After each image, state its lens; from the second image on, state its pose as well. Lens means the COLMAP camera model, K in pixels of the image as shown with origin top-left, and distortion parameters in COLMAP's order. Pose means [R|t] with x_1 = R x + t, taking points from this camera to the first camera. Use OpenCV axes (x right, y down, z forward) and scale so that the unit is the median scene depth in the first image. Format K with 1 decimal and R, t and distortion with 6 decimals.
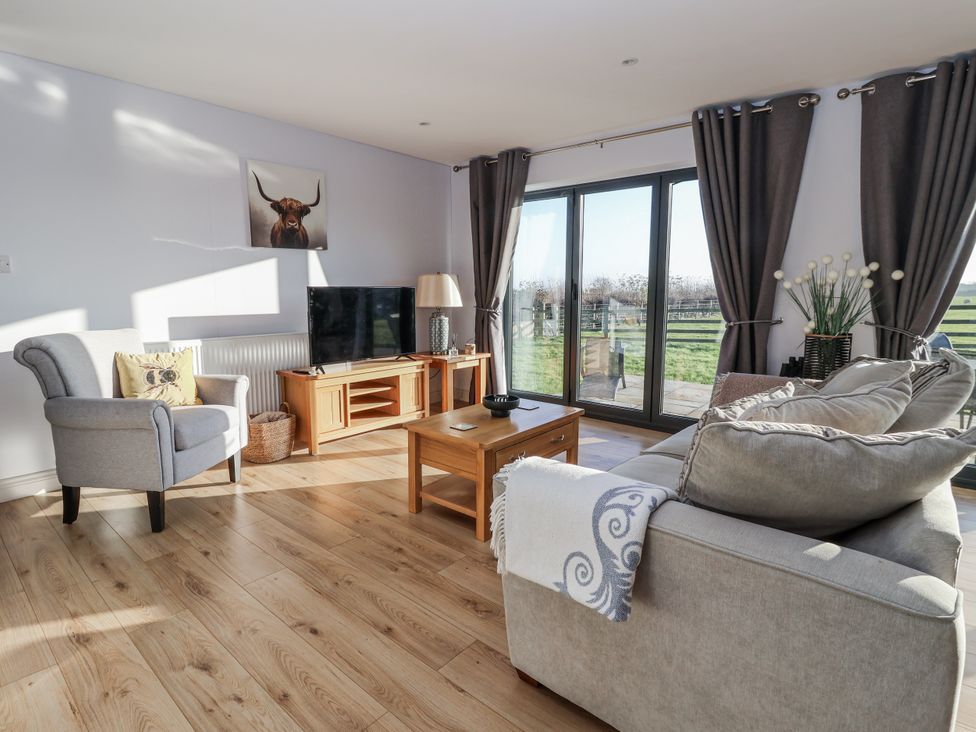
lens RADIAL K [[502.1, 0, 485.4], [0, 502.1, 355.9], [0, 0, 1]] dist [-0.013057, -0.003895]
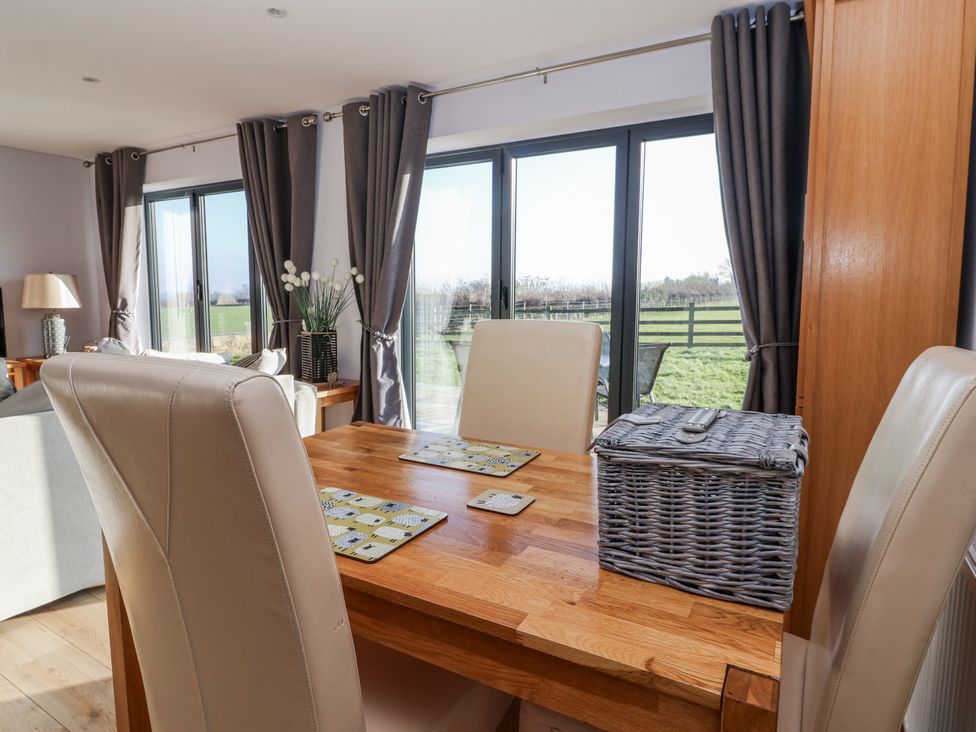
lens RADIAL K [[557.4, 0, 489.1], [0, 557.4, 356.7], [0, 0, 1]] dist [-0.006572, -0.003261]
pose [[0.982683, -0.015927, 0.184608, 0.693735], [0.018123, 0.999784, -0.010212, 0.027504], [-0.184405, 0.013380, 0.982759, -0.246075]]
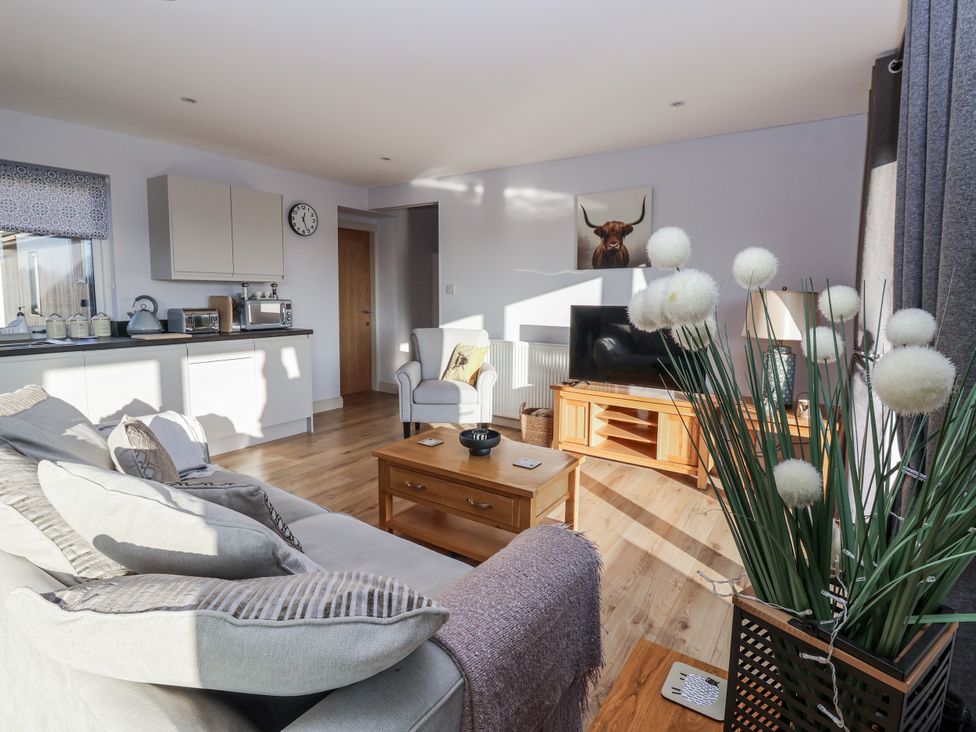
lens RADIAL K [[500.4, 0, 483.3], [0, 500.4, 345.4], [0, 0, 1]] dist [-0.012757, -0.005608]
pose [[0.094037, 0.104952, -0.990021, 0.708406], [-0.132950, 0.986845, 0.091987, -0.126106], [0.986652, 0.122973, 0.106753, 0.700692]]
